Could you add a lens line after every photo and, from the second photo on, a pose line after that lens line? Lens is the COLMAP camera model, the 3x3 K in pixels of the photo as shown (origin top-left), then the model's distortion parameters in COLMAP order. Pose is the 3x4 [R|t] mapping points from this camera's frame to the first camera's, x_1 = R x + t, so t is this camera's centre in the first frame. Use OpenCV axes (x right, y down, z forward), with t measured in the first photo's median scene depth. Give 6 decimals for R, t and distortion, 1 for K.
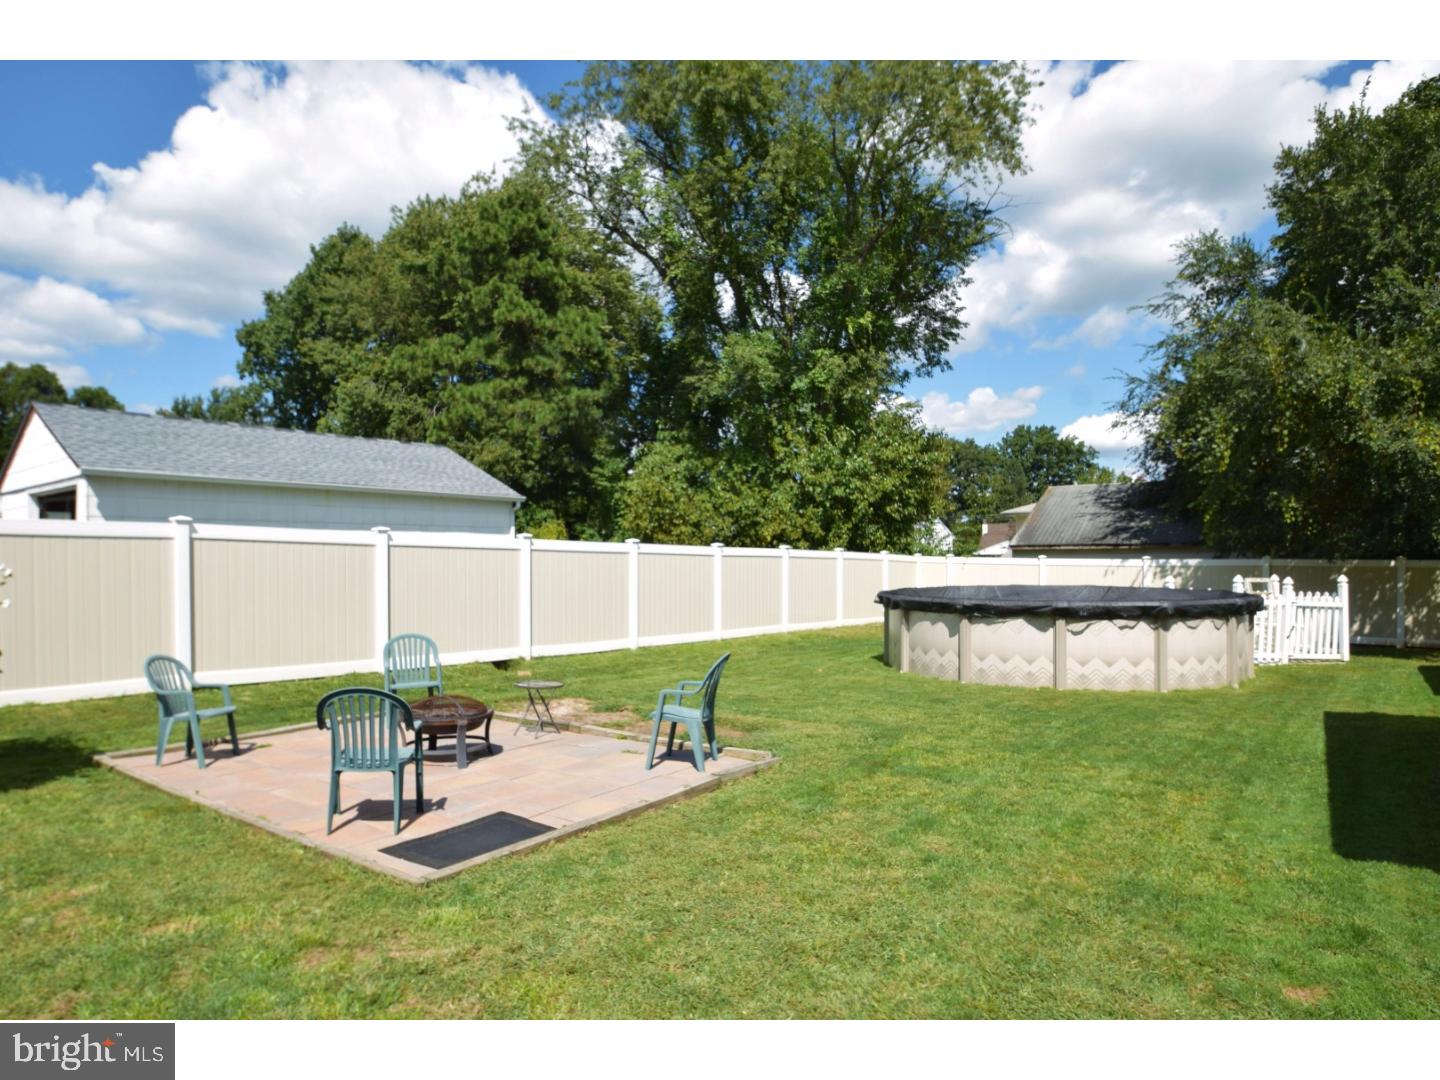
lens RADIAL K [[844.1, 0, 680.9], [0, 844.1, 562.0], [0, 0, 1]] dist [-0.020569, -0.002709]
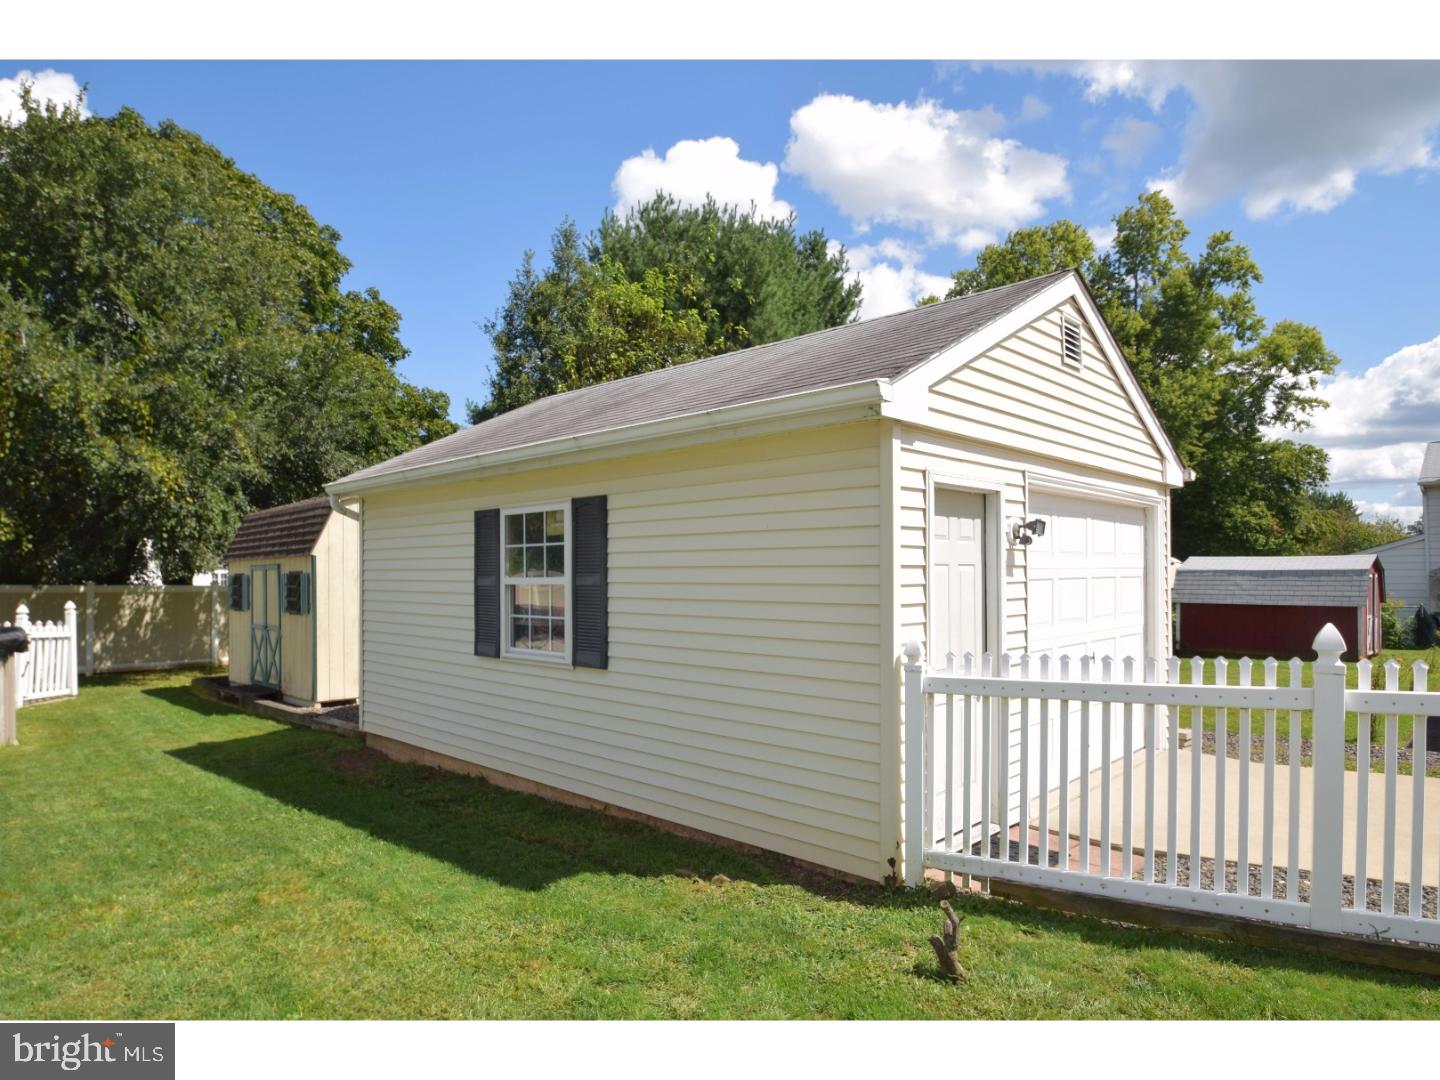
lens RADIAL K [[864.2, 0, 663.2], [0, 864.2, 547.8], [0, 0, 1]] dist [-0.009234, -0.003311]
pose [[0.135704, 0.040380, 0.989926, -0.031092], [0.009602, 0.999069, -0.042069, 0.001903], [-0.990703, 0.015215, 0.135190, 0.137257]]
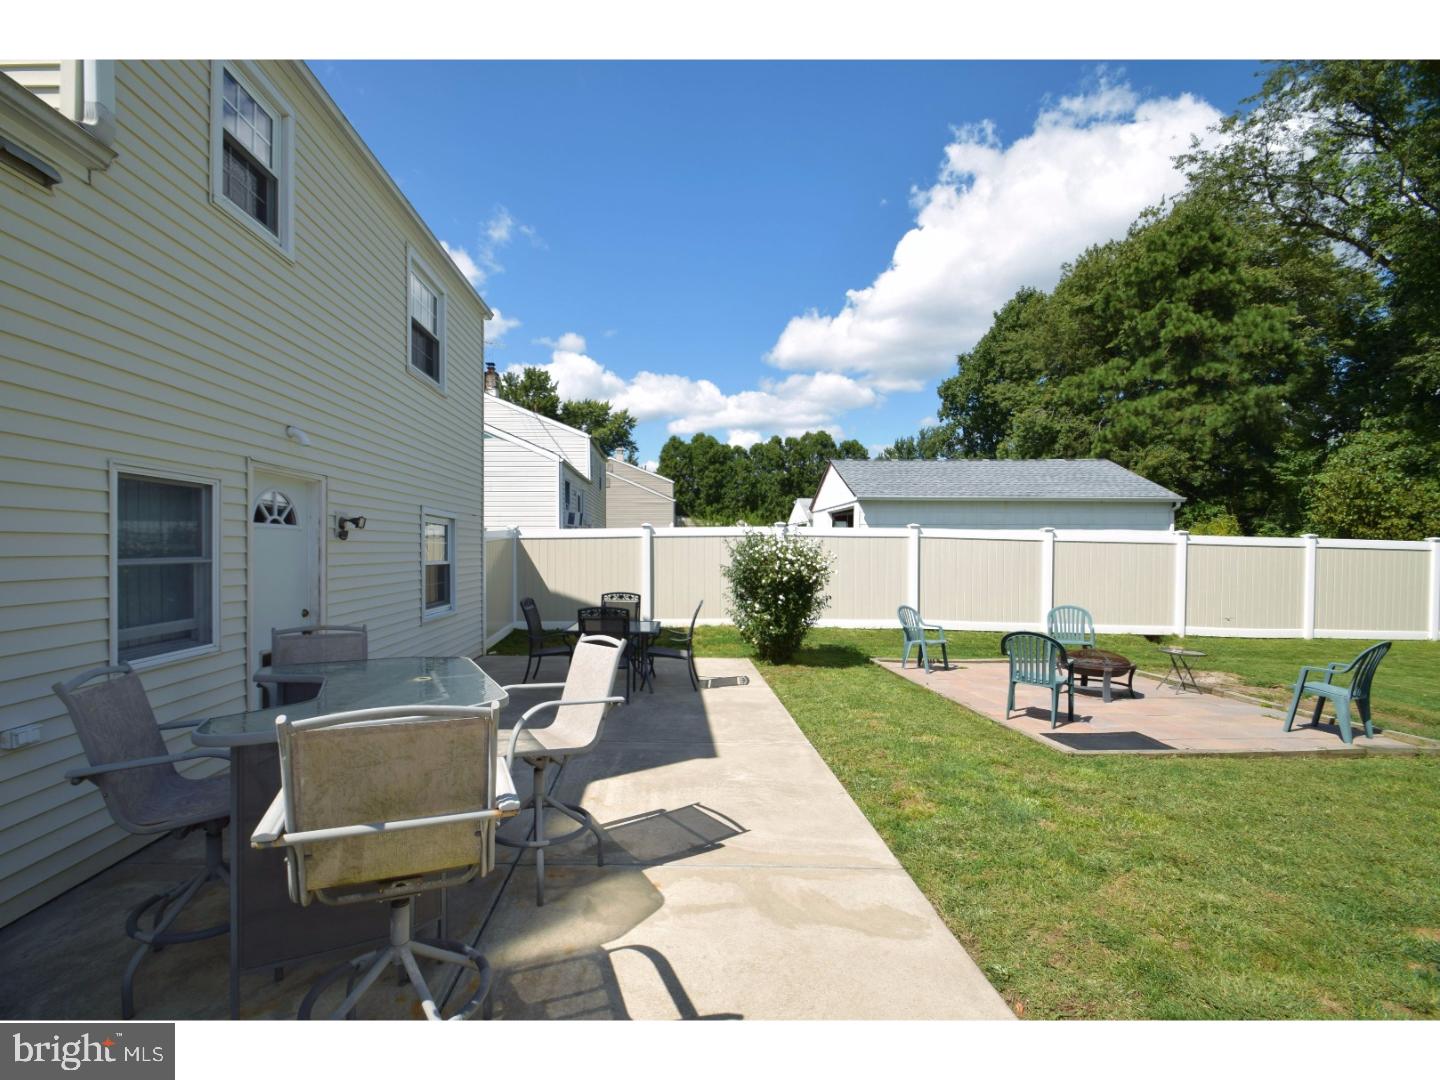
lens RADIAL K [[636.7, 0, 664.4], [0, 636.7, 563.4], [0, 0, 1]] dist [-0.009168, -0.007230]
pose [[0.632241, 0.024186, -0.774394, 0.023083], [-0.010107, 0.999685, 0.022970, -0.000292], [0.774706, -0.006696, 0.632286, -0.063551]]
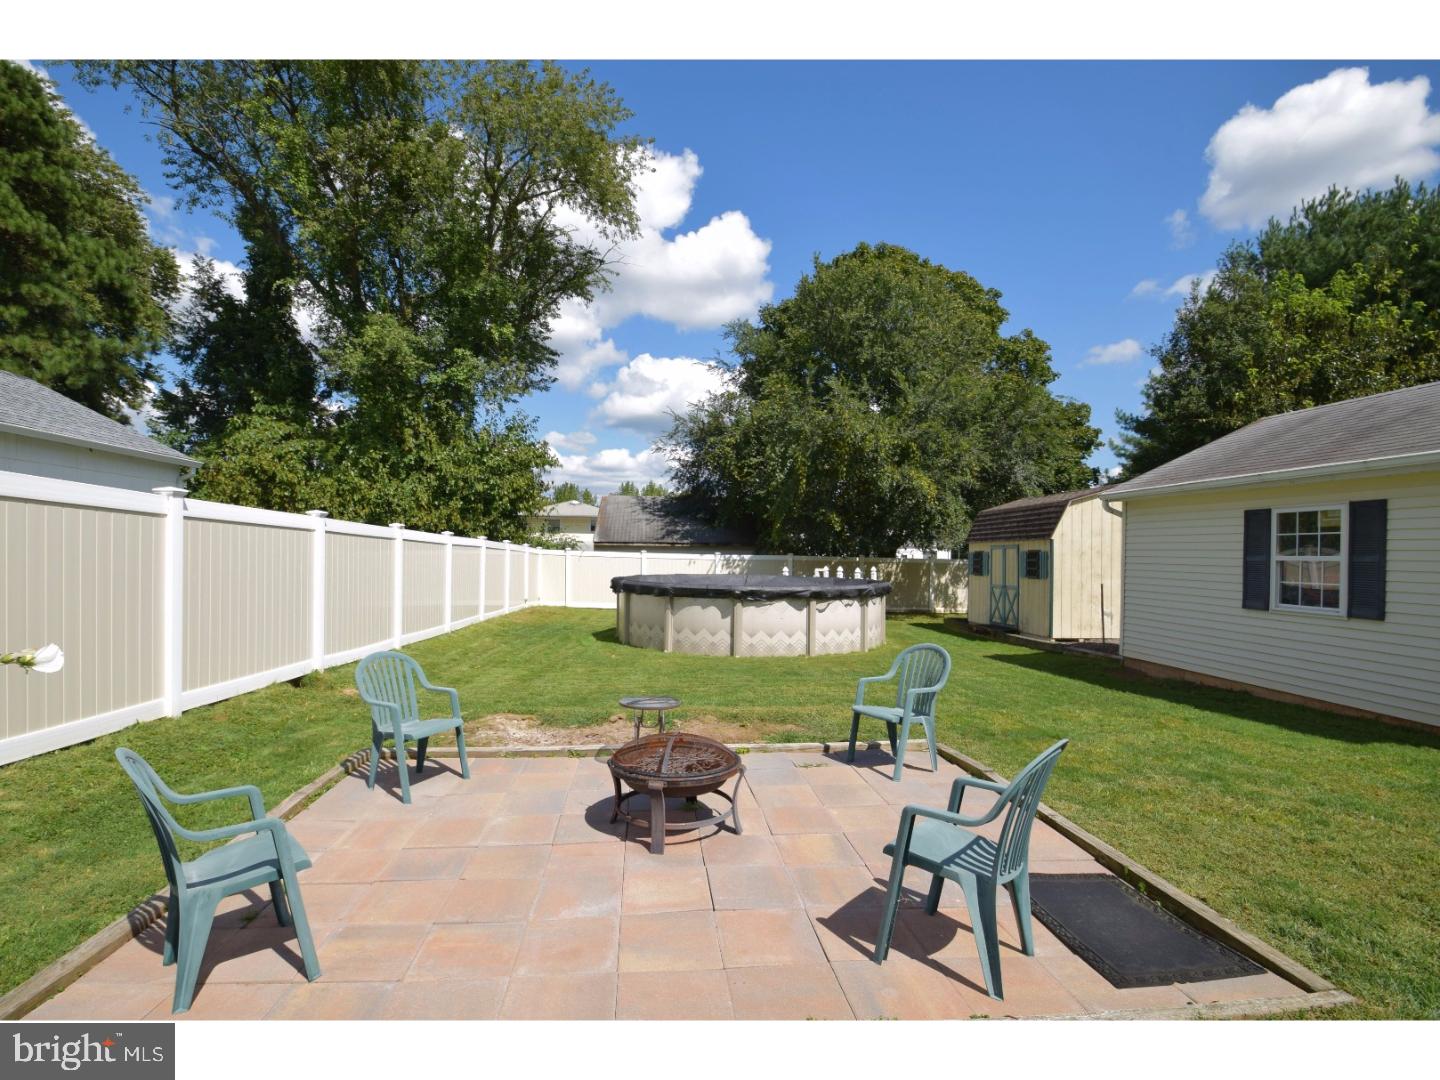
lens RADIAL K [[703.4, 0, 679.5], [0, 703.4, 555.1], [0, 0, 1]] dist [-0.002410, -0.009417]
pose [[0.748842, 0.012791, 0.662625, -0.197403], [-0.011535, 0.999914, -0.006266, 0.004299], [-0.662648, -0.002951, 0.748925, 0.166111]]
